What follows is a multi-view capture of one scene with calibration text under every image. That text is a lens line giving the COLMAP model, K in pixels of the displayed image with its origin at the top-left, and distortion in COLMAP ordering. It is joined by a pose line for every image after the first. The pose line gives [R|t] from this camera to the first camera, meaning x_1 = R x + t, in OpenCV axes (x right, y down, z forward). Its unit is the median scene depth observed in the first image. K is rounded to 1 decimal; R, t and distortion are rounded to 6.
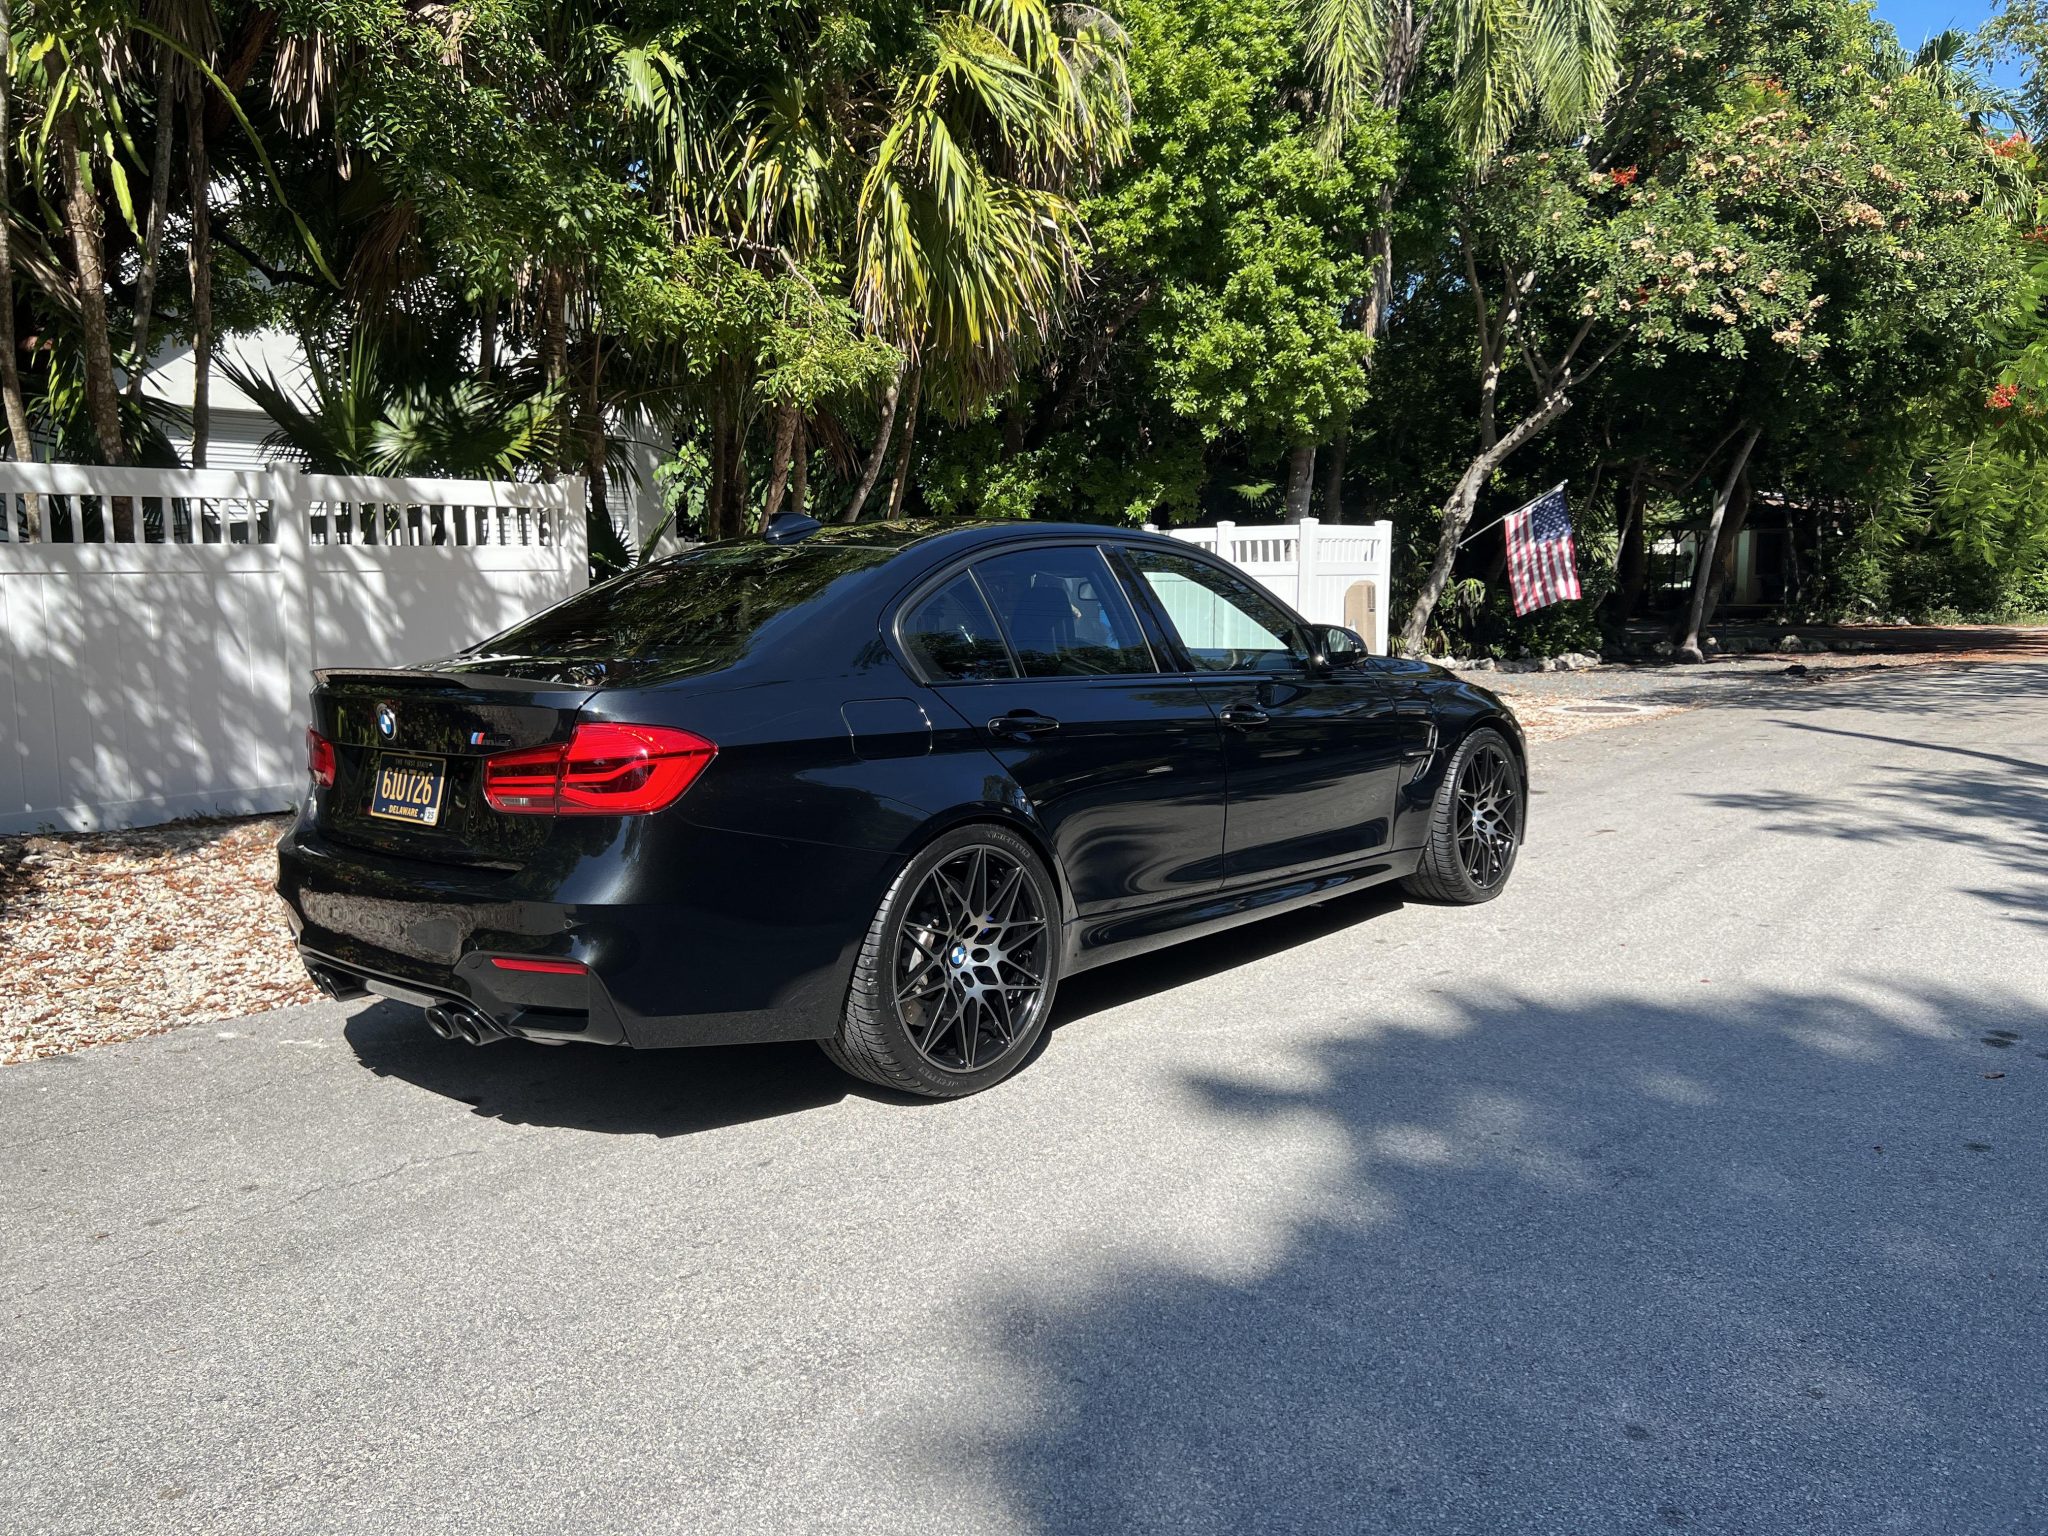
lens RADIAL K [[1547.4, 0, 1063.8], [0, 1547.4, 738.7], [0, 0, 1]] dist [0.058656, -0.059670]
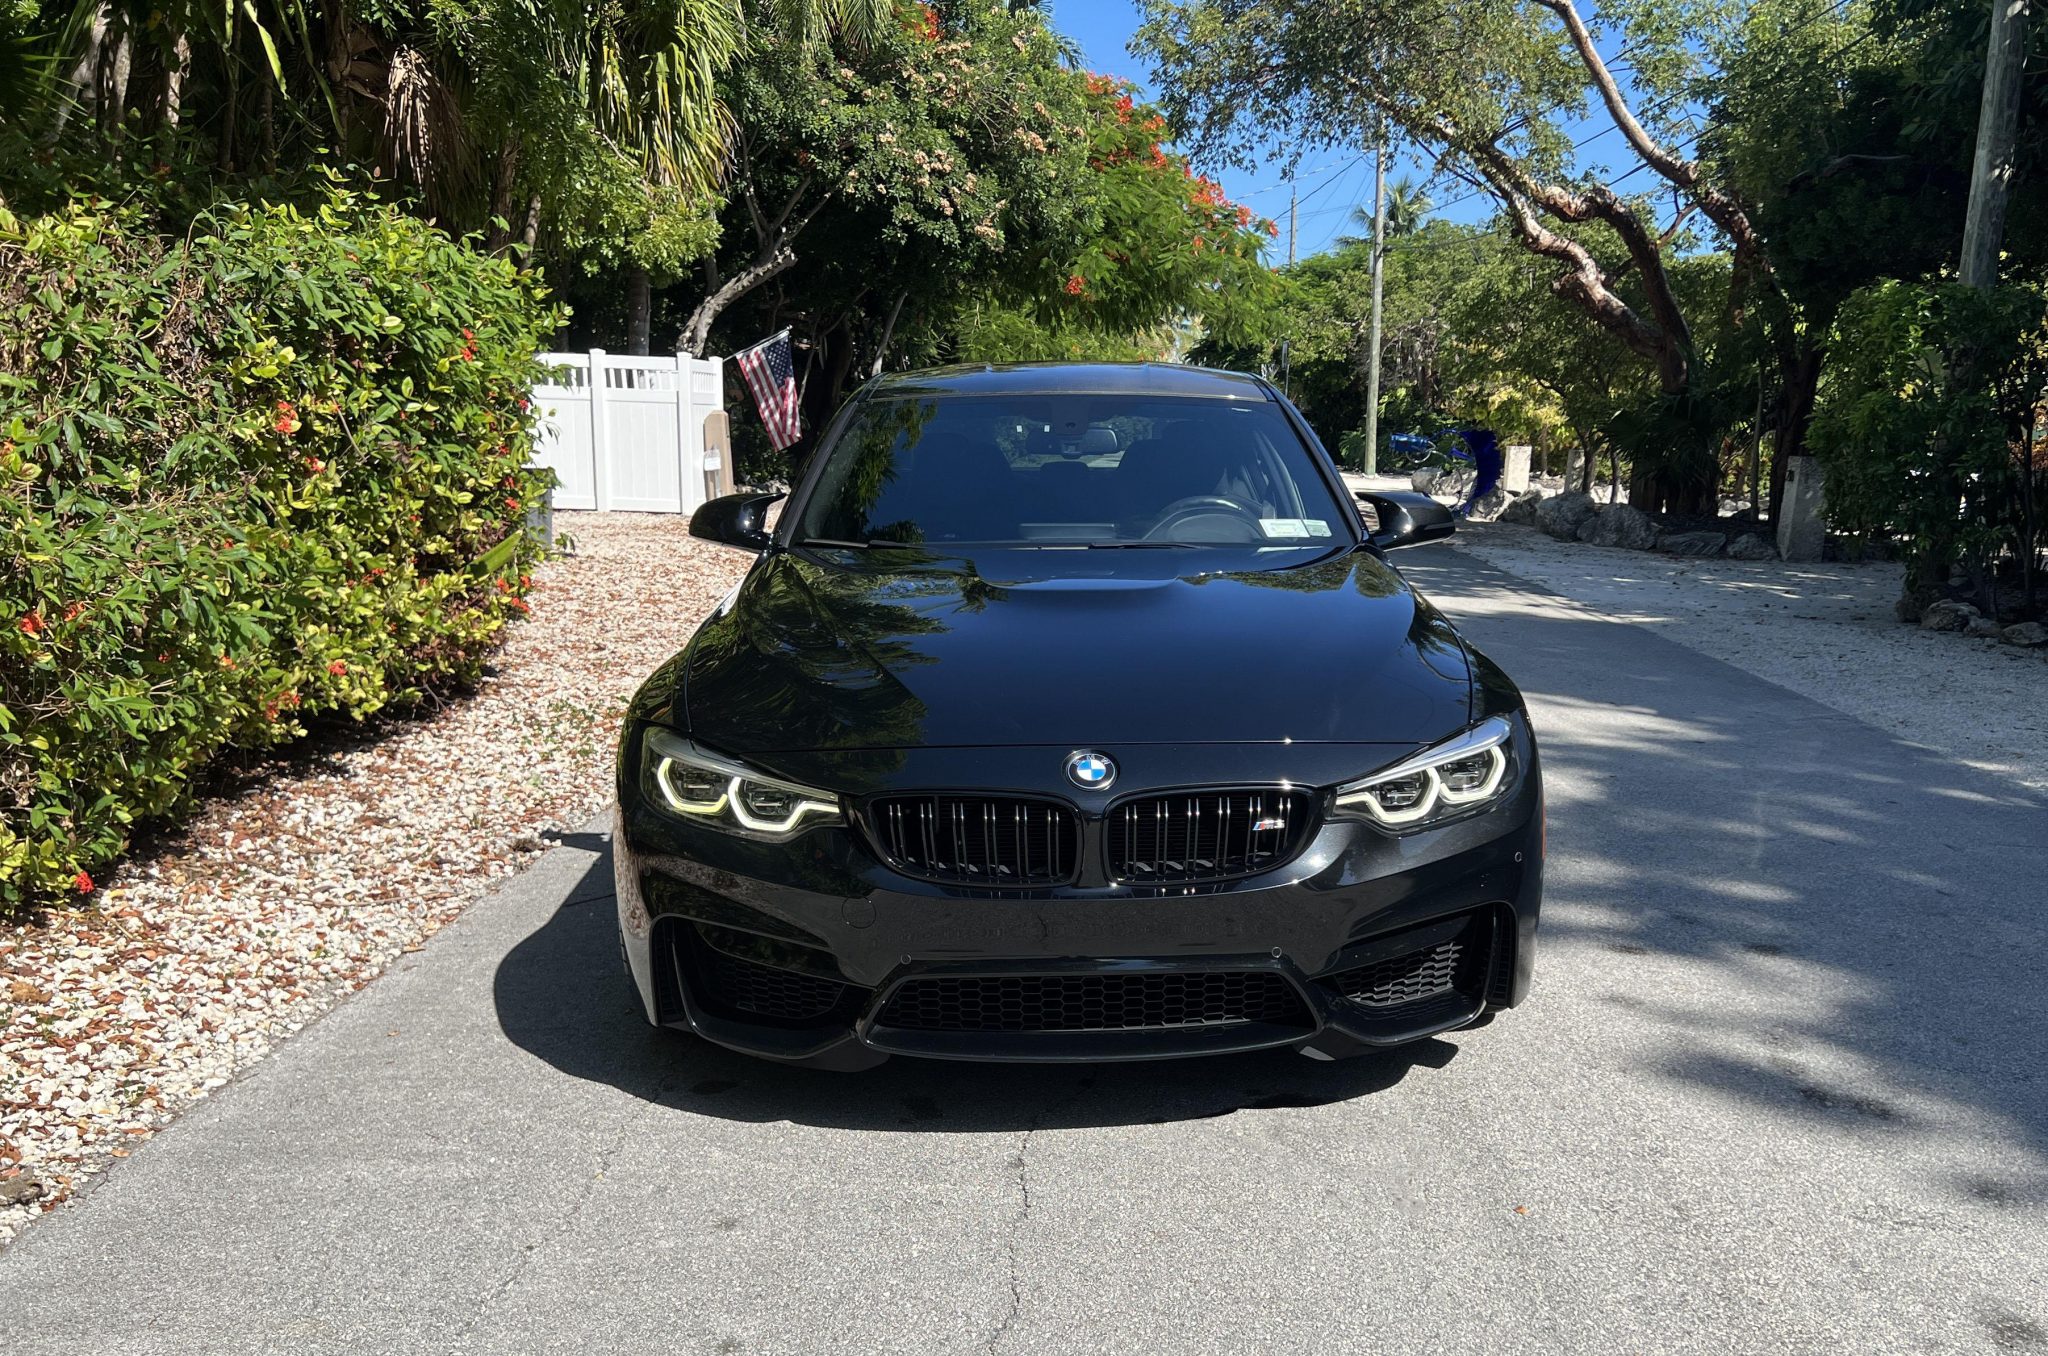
lens RADIAL K [[1826.8, 0, 1052.3], [0, 1826.8, 810.5], [0, 0, 1]] dist [0.054160, -0.028940]
pose [[0.765474, -0.106385, 0.634611, -0.519605], [0.030973, 0.991187, 0.128801, 0.027014], [-0.642721, -0.078938, 0.762023, -0.237387]]
